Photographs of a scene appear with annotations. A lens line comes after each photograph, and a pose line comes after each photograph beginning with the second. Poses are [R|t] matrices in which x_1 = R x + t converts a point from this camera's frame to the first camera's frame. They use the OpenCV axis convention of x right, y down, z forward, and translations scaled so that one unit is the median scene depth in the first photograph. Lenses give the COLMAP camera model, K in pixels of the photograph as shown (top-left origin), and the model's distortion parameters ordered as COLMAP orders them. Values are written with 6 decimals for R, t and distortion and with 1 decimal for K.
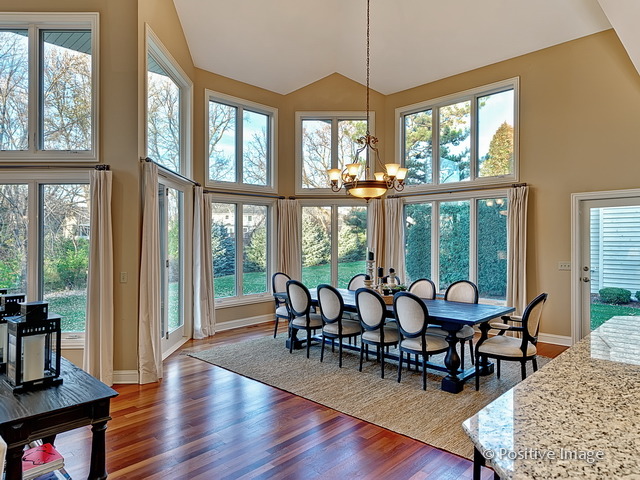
lens RADIAL K [[431.8, 0, 322.9], [0, 431.8, 240.4], [0, 0, 1]] dist [0.028926, -0.014155]
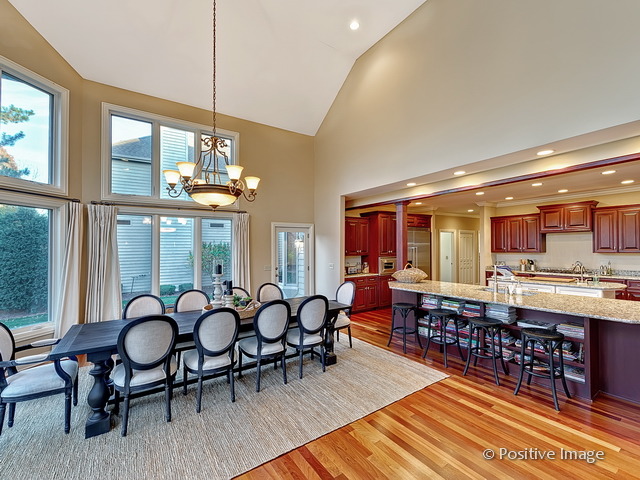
lens RADIAL K [[293.8, 0, 325.1], [0, 293.8, 237.2], [0, 0, 1]] dist [0.054285, 0.000449]
pose [[0.154085, 0.033704, 0.987483, -0.464699], [0.018282, 0.999150, -0.036955, -0.008880], [-0.987889, 0.023748, 0.153337, 0.639794]]
